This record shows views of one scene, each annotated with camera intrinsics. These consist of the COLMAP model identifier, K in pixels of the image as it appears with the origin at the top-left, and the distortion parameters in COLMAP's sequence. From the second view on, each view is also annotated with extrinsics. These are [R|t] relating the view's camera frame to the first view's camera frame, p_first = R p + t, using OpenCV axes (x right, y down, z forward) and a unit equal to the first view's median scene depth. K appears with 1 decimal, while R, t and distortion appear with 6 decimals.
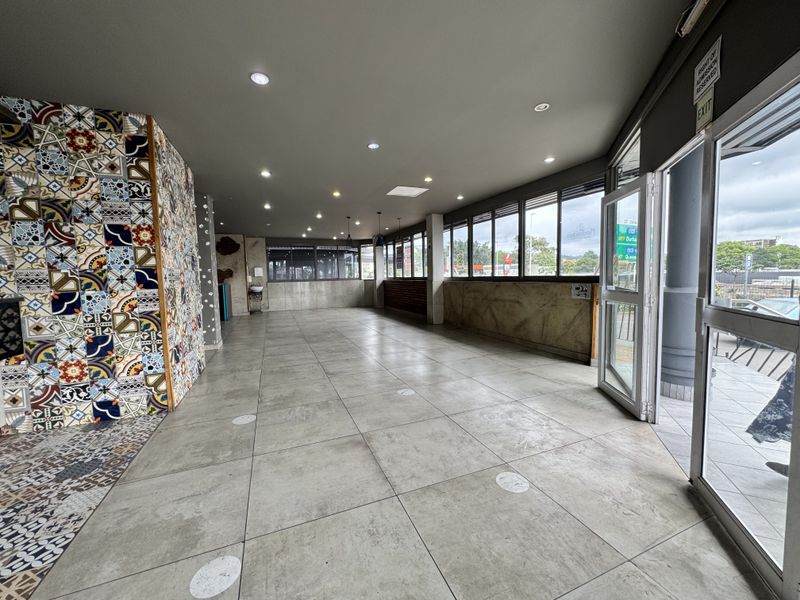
lens RADIAL K [[320.3, 0, 401.2], [0, 320.3, 297.9], [0, 0, 1]] dist [-0.001953, 0.000087]
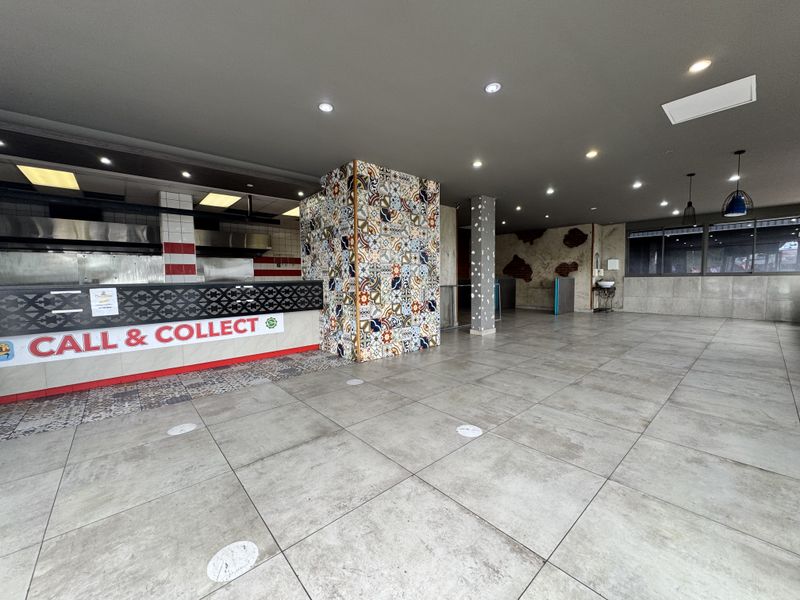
lens RADIAL K [[320.3, 0, 401.2], [0, 320.3, 297.9], [0, 0, 1]] dist [-0.001953, 0.000087]
pose [[0.329920, 0.076084, -0.940938, 0.731224], [-0.060537, 0.996400, 0.059343, -0.035026], [0.942066, 0.037383, 0.333338, 0.743218]]
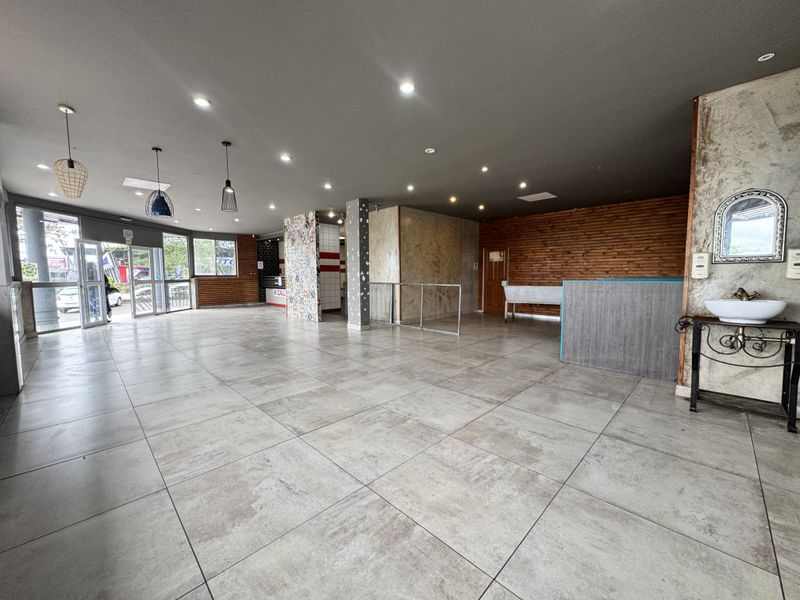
lens RADIAL K [[320.3, 0, 401.2], [0, 320.3, 297.9], [0, 0, 1]] dist [-0.001953, 0.000087]
pose [[-0.920015, 0.052718, -0.388322, -0.567574], [-0.004489, 0.989428, 0.144958, -0.268022], [0.391858, 0.135107, -0.910051, 4.383499]]
